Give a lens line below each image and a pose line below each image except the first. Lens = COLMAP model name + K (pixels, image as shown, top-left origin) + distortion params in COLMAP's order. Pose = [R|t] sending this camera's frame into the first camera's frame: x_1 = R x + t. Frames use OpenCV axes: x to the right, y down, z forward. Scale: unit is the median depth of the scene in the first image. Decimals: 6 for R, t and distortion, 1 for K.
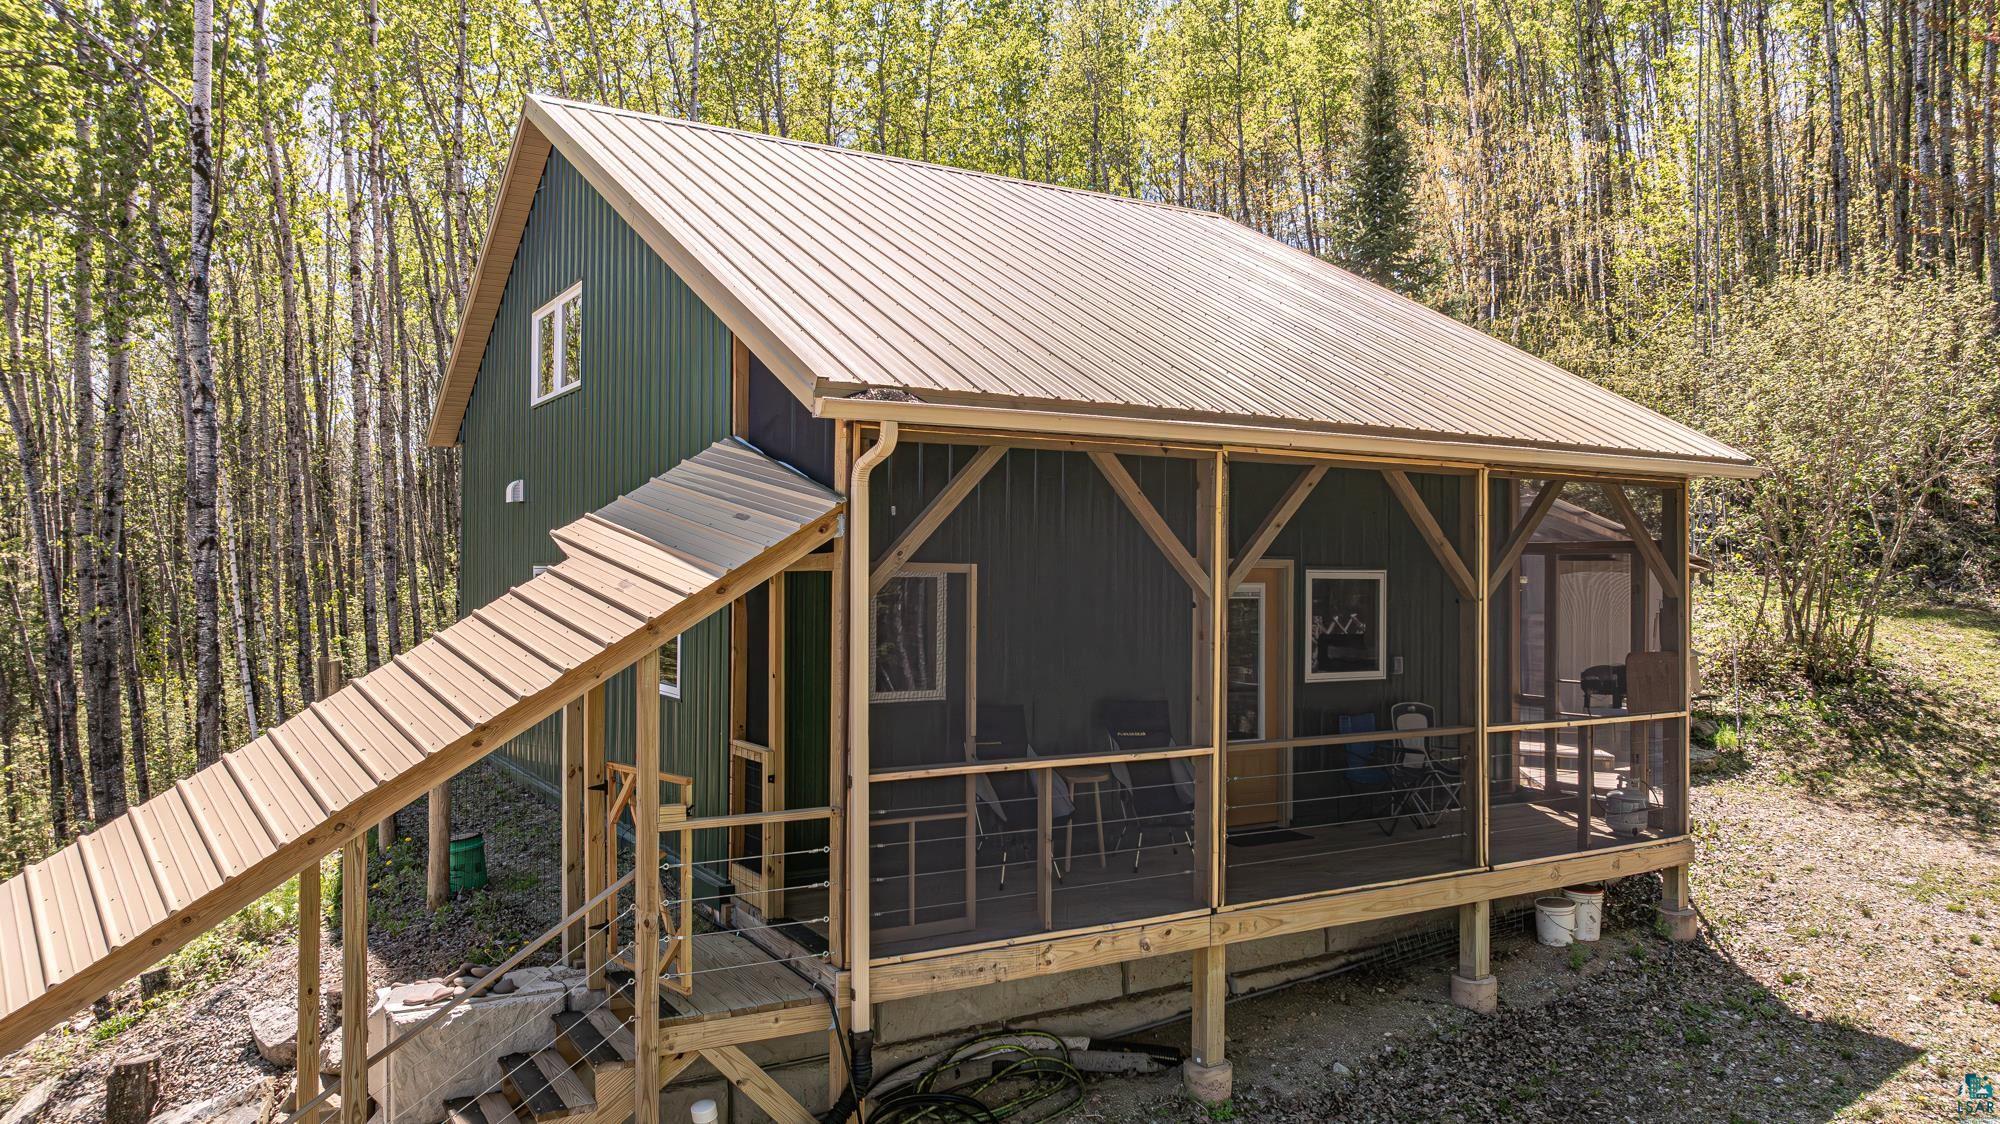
lens RADIAL K [[1411.6, 0, 1006.6], [0, 1411.6, 555.6], [0, 0, 1]] dist [-0.032721, 0.040440]
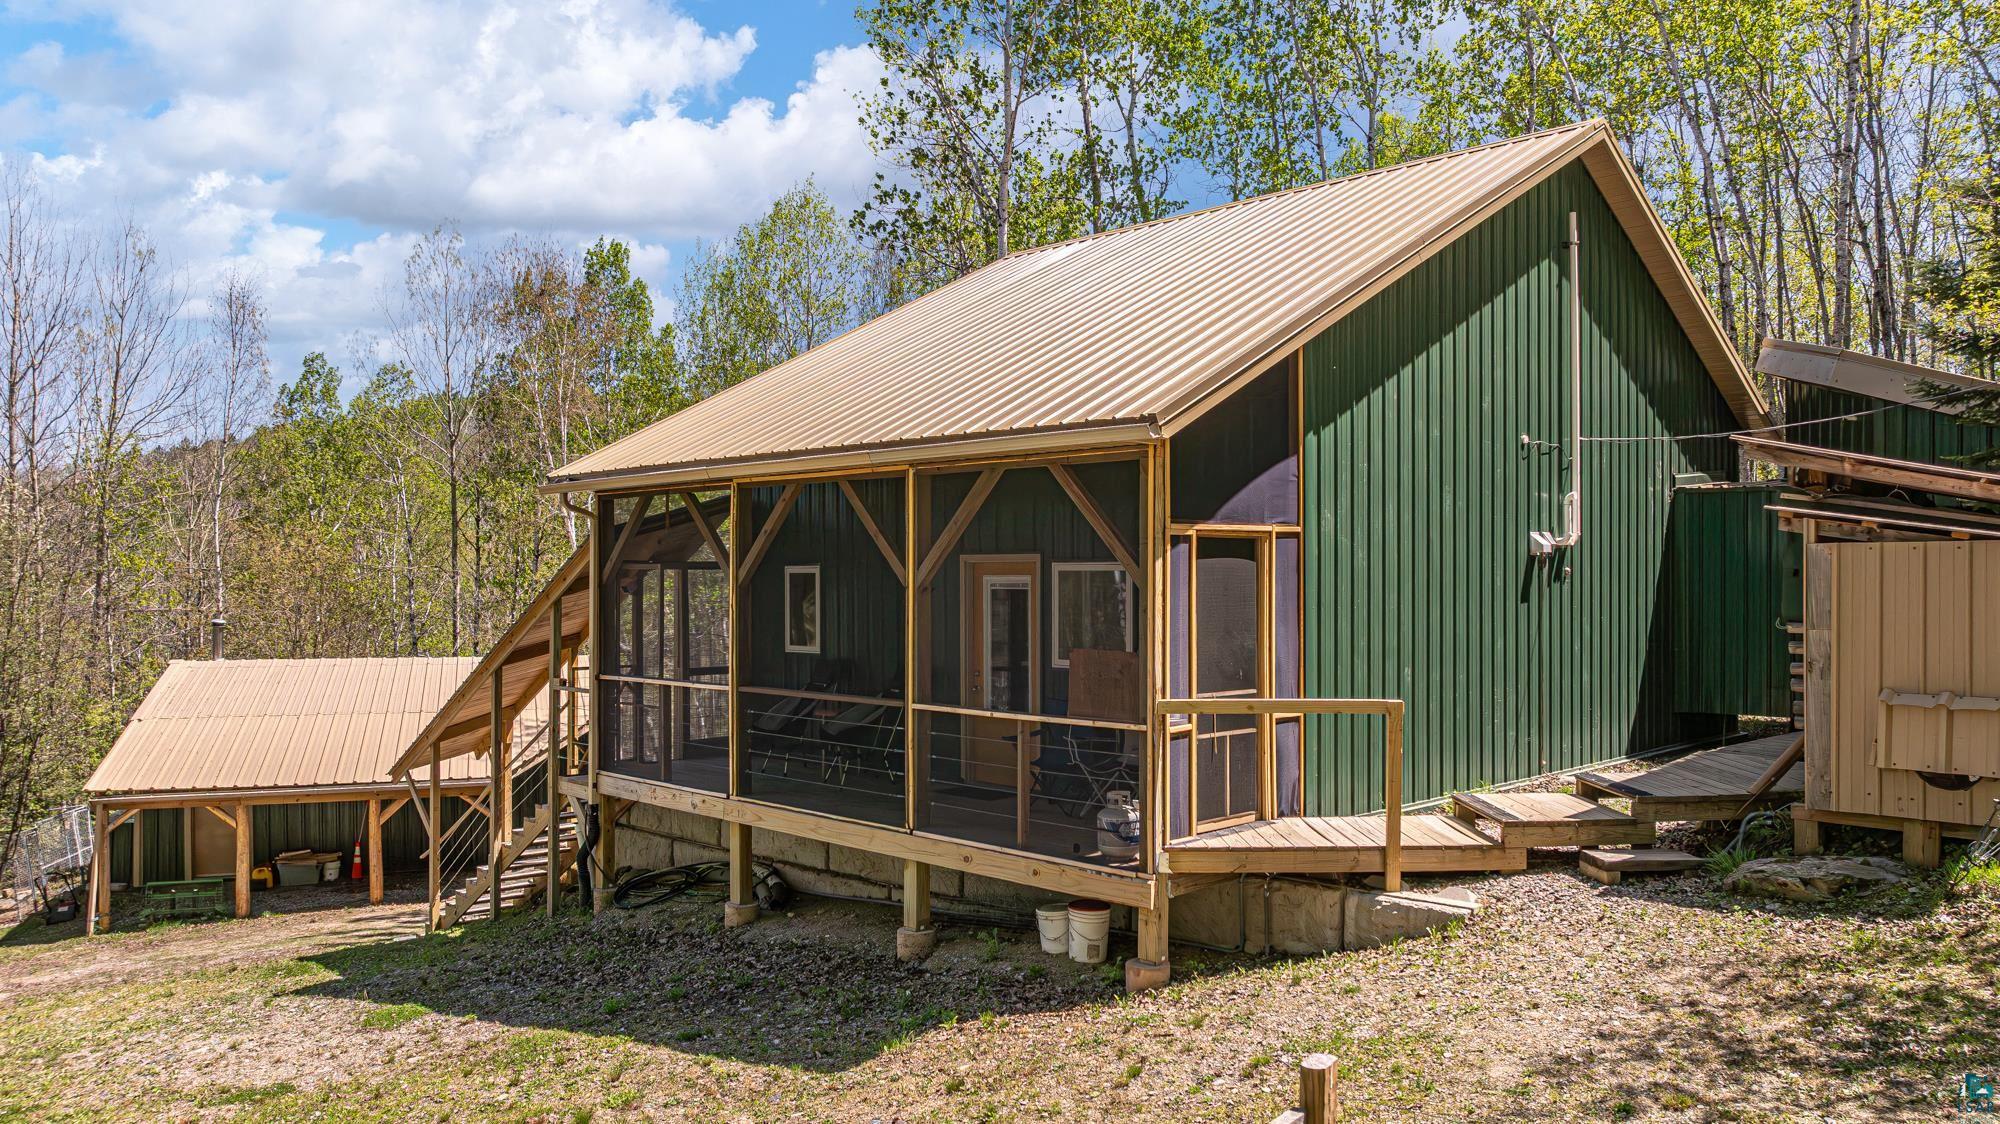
lens RADIAL K [[1411.6, 0, 1006.6], [0, 1411.6, 555.6], [0, 0, 1]] dist [-0.032721, 0.040440]
pose [[0.241512, -0.009938, -0.970347, 1.420757], [0.028861, 0.999579, -0.003054, 0.011563], [0.969969, -0.027267, 0.241697, 0.802306]]
